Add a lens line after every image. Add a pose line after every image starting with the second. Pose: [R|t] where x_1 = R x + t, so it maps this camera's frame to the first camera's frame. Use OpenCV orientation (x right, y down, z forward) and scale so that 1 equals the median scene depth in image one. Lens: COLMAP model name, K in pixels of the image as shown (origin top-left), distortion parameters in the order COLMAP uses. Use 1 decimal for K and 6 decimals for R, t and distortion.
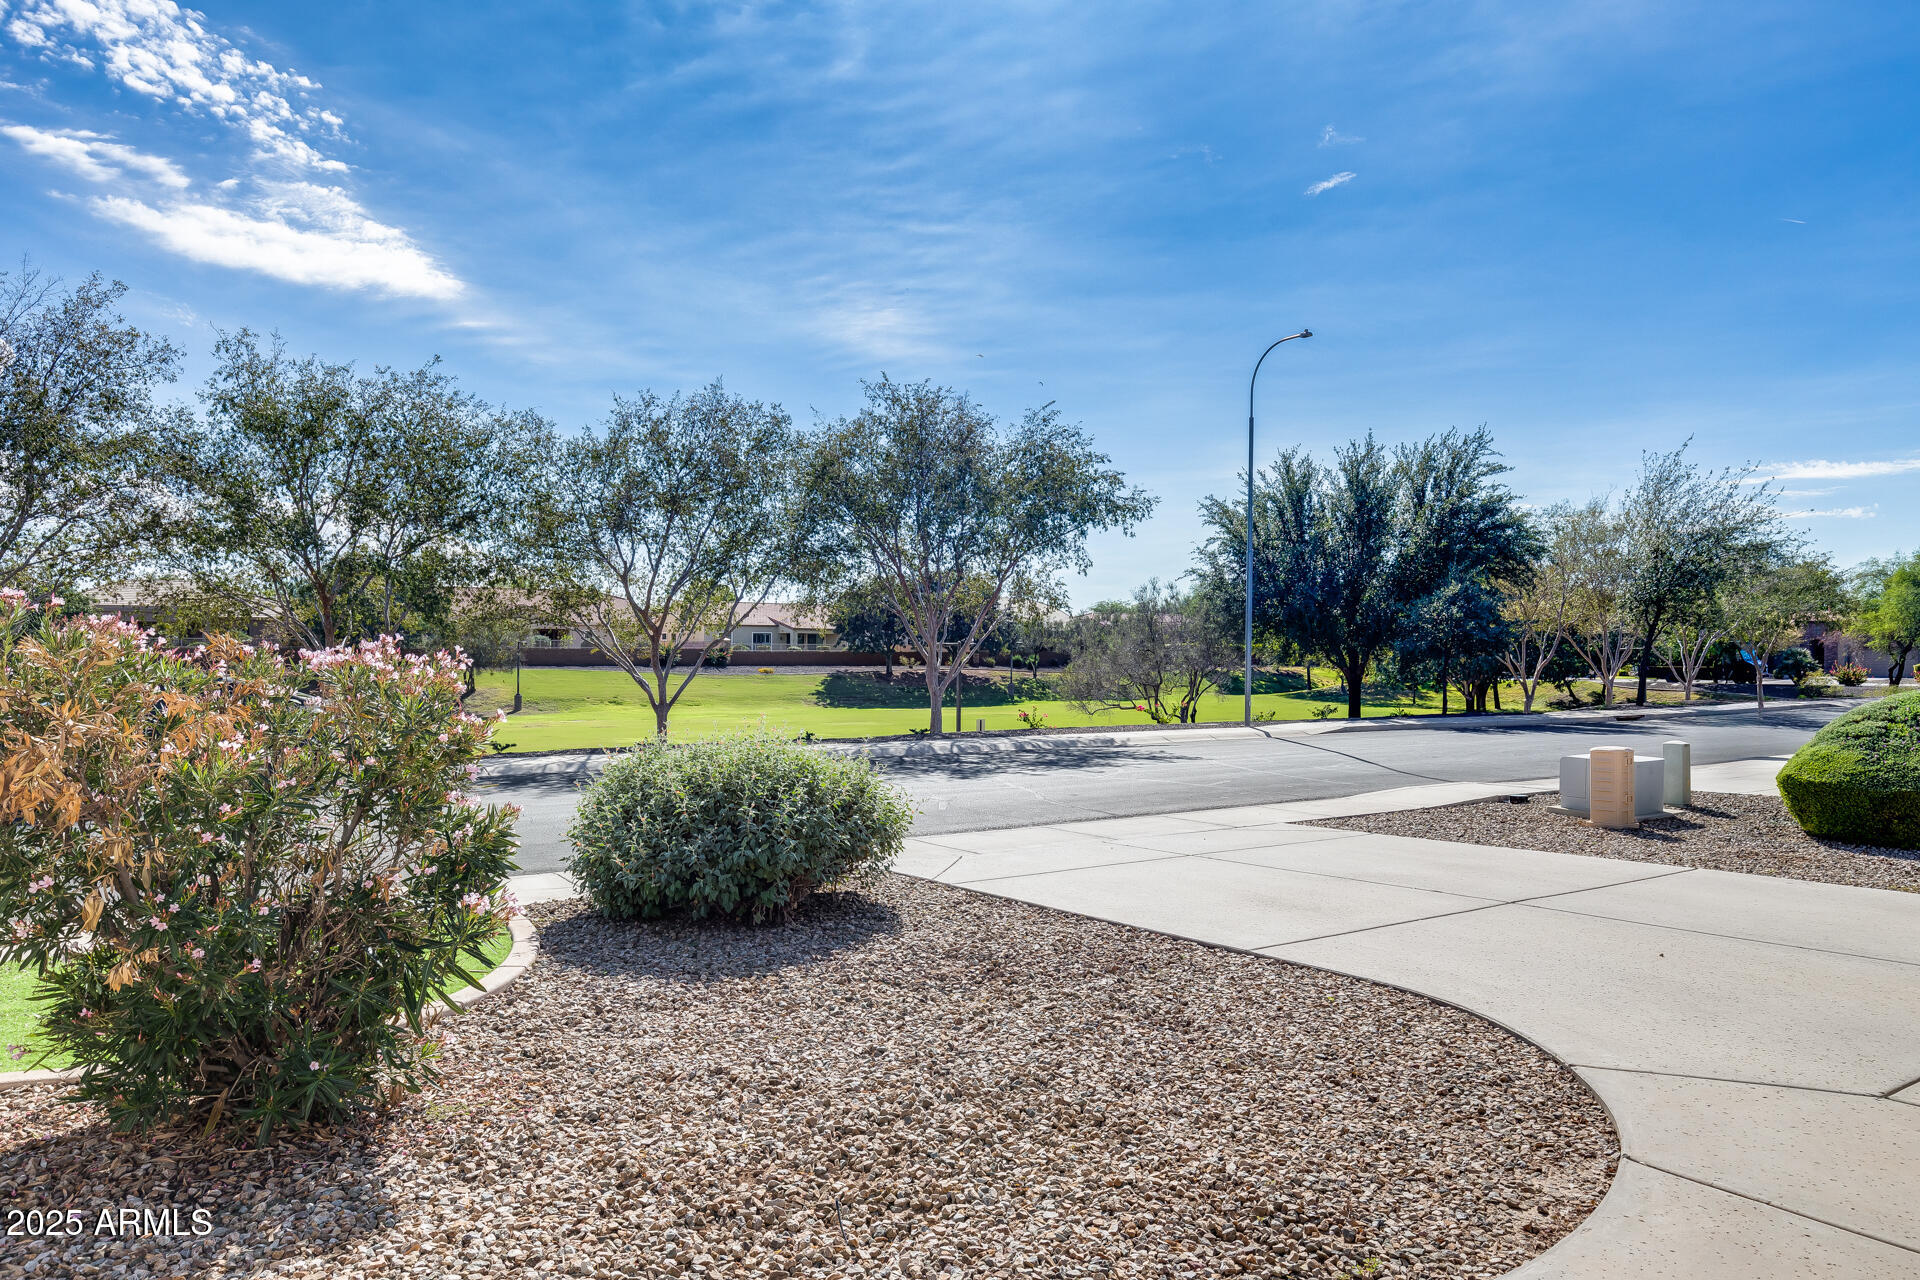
lens RADIAL K [[1280.3, 0, 960.0], [0, 1280.3, 640.0], [0, 0, 1]] dist [0.002756, 0.000270]
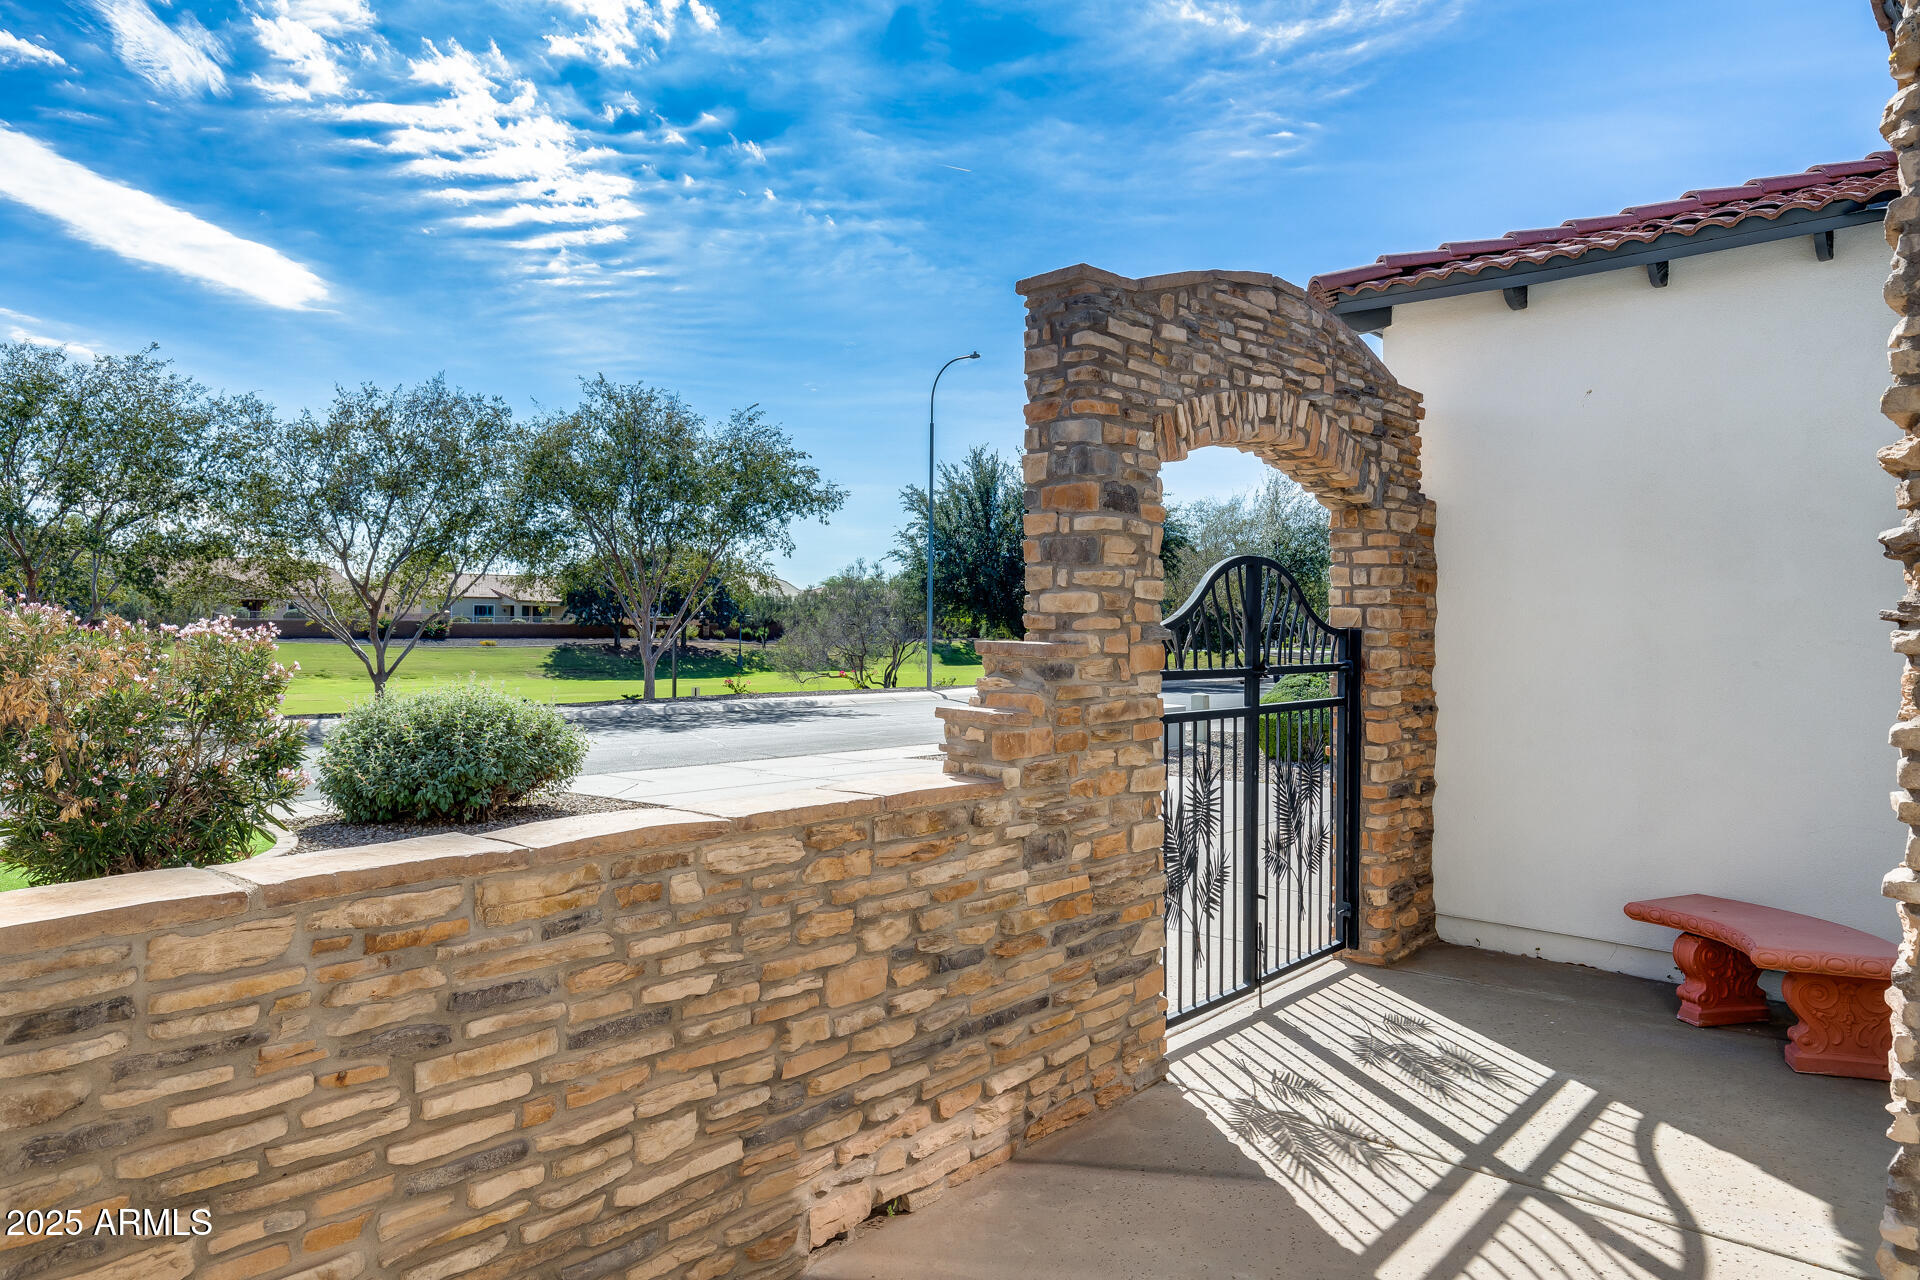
lens RADIAL K [[1229.0, 0, 968.6], [0, 1229.0, 600.3], [0, 0, 1]] dist [0.001521, 0.000882]
pose [[0.975590, 0.007243, 0.219482, 0.018612], [-0.004850, 0.999923, -0.011437, -0.001408], [-0.219548, 0.010094, 0.975550, -0.100691]]
